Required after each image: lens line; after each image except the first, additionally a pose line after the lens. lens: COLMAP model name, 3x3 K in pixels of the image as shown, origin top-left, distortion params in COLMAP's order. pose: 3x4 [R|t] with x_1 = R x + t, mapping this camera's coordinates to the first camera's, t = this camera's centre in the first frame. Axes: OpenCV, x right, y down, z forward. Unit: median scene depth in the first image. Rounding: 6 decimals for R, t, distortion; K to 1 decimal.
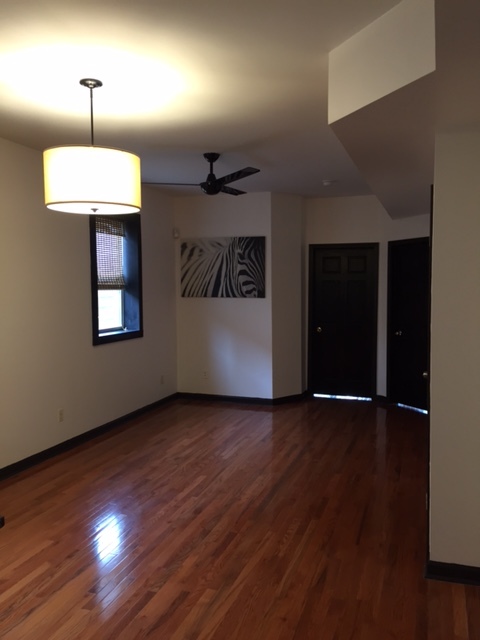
lens RADIAL K [[549.7, 0, 240.0], [0, 549.7, 320.0], [0, 0, 1]] dist [0.105017, -0.140131]
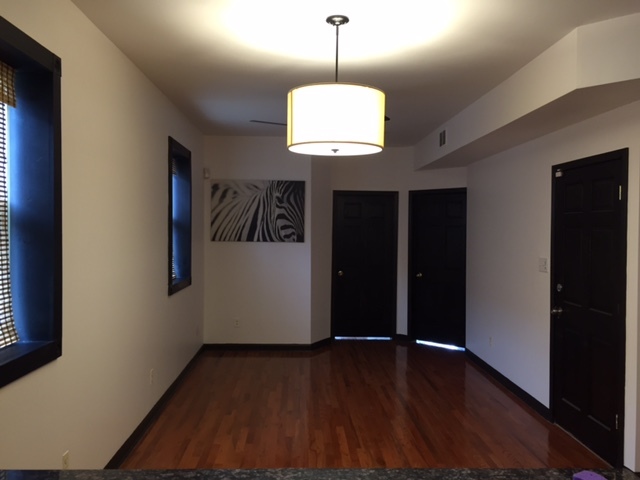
lens RADIAL K [[549.7, 0, 320.0], [0, 549.7, 240.0], [0, 0, 1]] dist [0.105017, -0.140131]
pose [[0.931759, 0.003872, 0.363056, -0.284583], [0.011875, 0.999083, -0.041132, -0.002923], [-0.362882, 0.042636, 0.930859, 0.060797]]
